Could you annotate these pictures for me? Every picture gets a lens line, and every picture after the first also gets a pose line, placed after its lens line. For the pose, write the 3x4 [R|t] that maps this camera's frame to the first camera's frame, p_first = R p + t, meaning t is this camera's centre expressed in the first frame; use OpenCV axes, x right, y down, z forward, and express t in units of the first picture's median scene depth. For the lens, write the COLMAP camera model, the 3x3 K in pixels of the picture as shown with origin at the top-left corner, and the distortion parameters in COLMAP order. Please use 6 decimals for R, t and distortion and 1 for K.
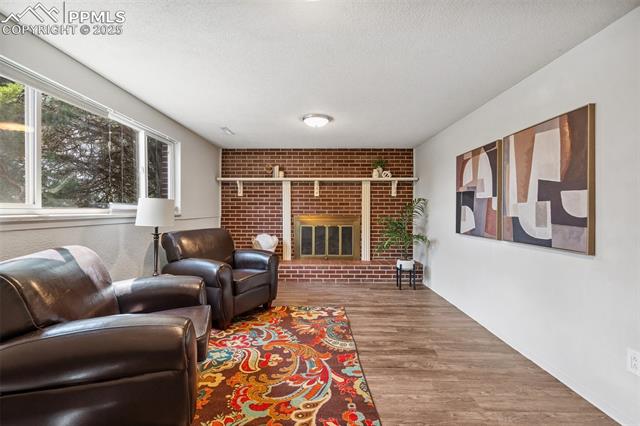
lens RADIAL K [[295.8, 0, 315.9], [0, 295.8, 210.7], [0, 0, 1]] dist [-0.000754, 0.000448]
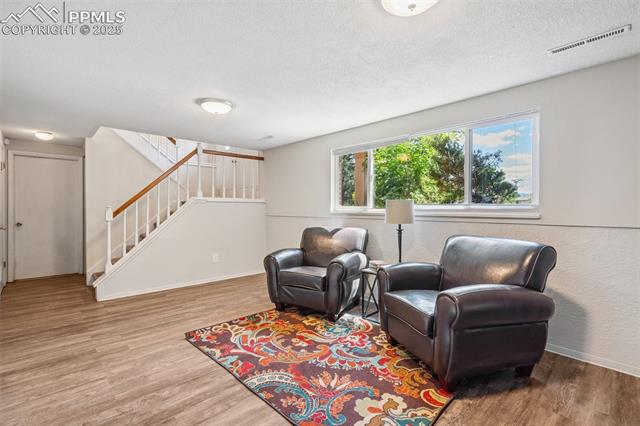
lens RADIAL K [[293.9, 0, 310.3], [0, 293.9, 215.0], [0, 0, 1]] dist [-0.003171, -0.000487]
pose [[-0.731989, 0.009529, -0.681249, 0.502789], [-0.005612, 0.999784, 0.020015, -0.000064], [0.681293, 0.018474, -0.731778, 1.583273]]
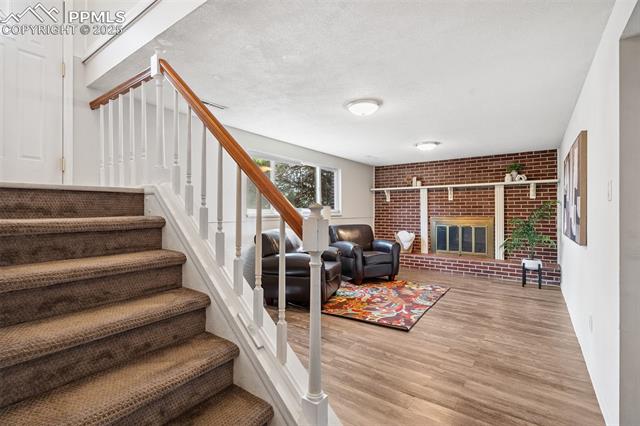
lens RADIAL K [[304.2, 0, 313.6], [0, 304.2, 203.5], [0, 0, 1]] dist [-0.000062, 0.000441]
pose [[0.809667, -0.017135, -0.586640, 0.524346], [-0.001282, 0.999520, -0.030964, 0.002372], [0.586888, 0.025823, 0.809256, -0.560069]]
